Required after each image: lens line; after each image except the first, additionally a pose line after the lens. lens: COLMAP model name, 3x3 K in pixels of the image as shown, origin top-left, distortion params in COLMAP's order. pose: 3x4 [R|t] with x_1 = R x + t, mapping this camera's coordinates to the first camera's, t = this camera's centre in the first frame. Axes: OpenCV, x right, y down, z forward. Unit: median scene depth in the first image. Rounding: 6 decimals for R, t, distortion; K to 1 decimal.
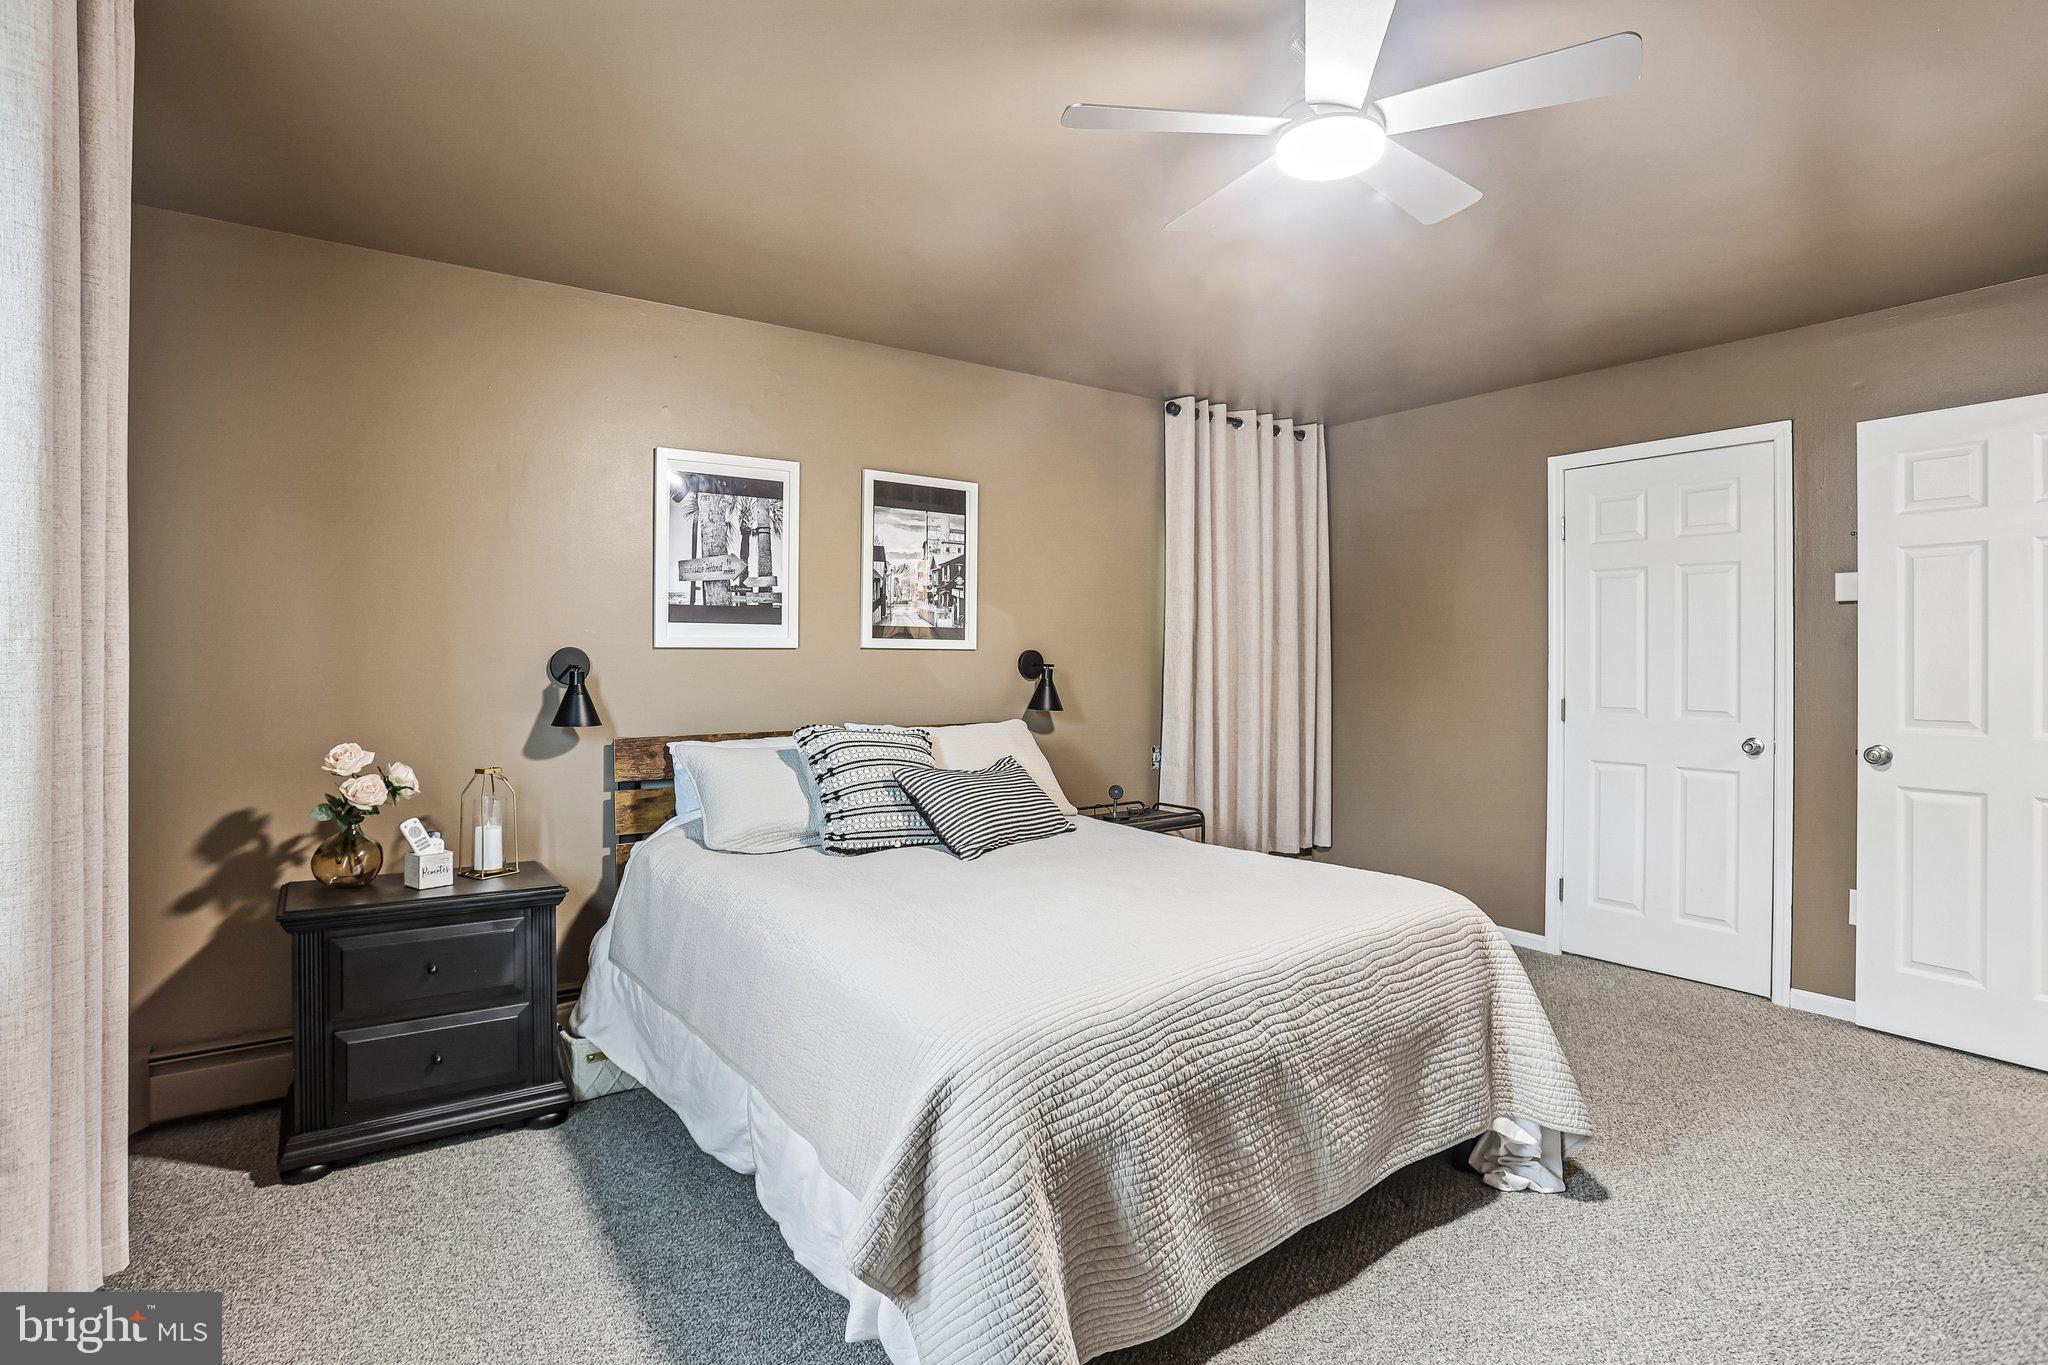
lens RADIAL K [[1039.1, 0, 1007.7], [0, 1039.1, 662.2], [0, 0, 1]] dist [-0.042002, 0.003047]
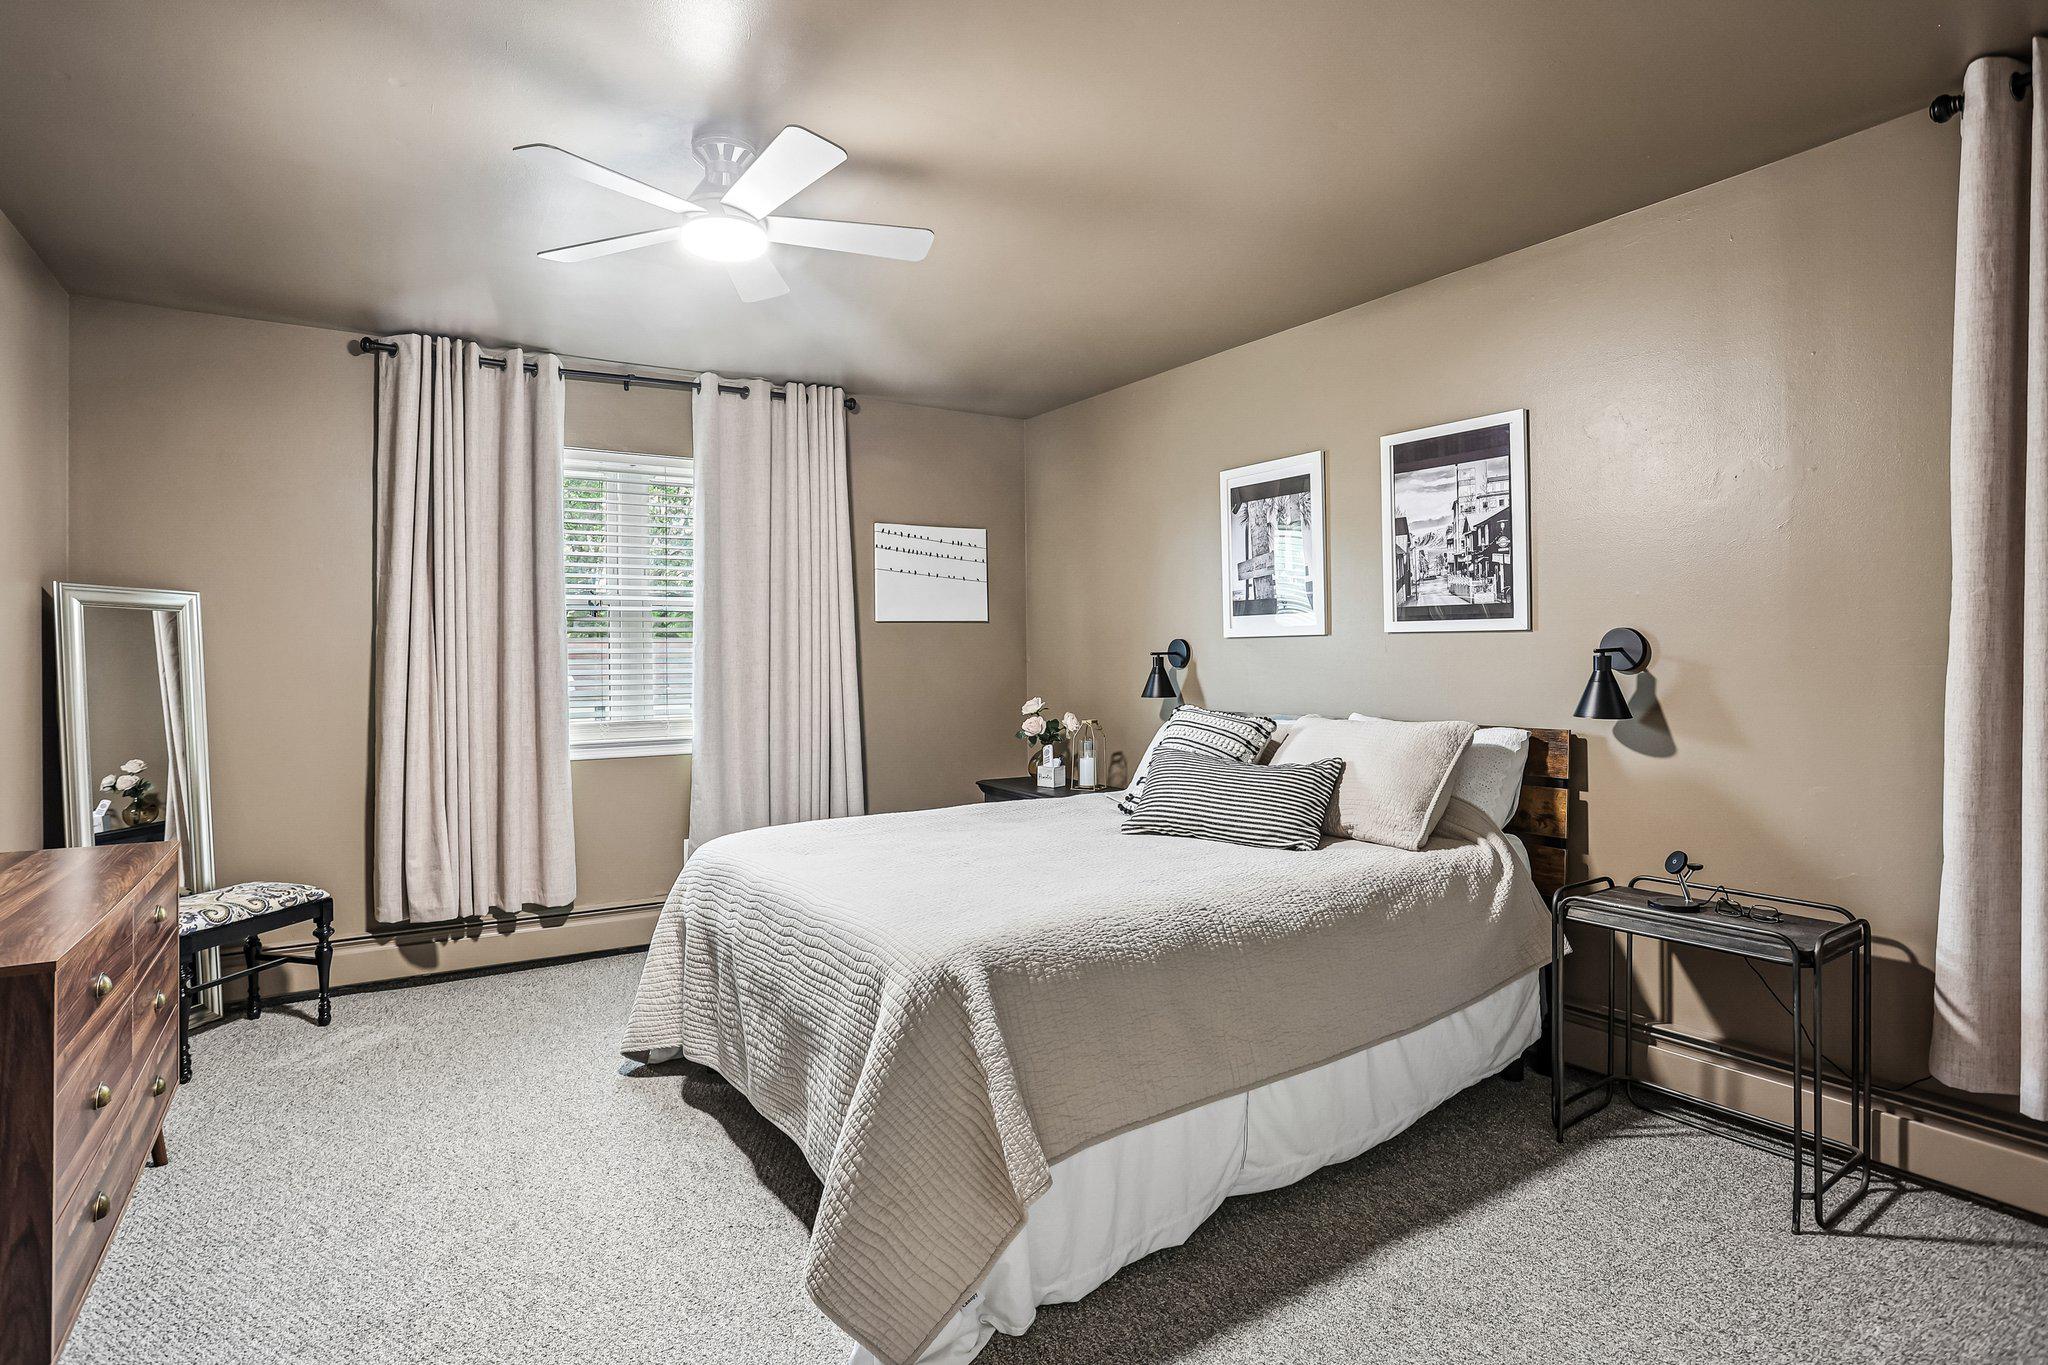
lens RADIAL K [[1039.1, 0, 1009.2], [0, 1039.1, 682.8], [0, 0, 1]] dist [-0.042002, 0.003047]
pose [[-0.035932, 0.024929, -0.999043, 0.759223], [0.003267, 0.999686, 0.024827, 0.006525], [0.999349, -0.002371, -0.036002, 0.680205]]
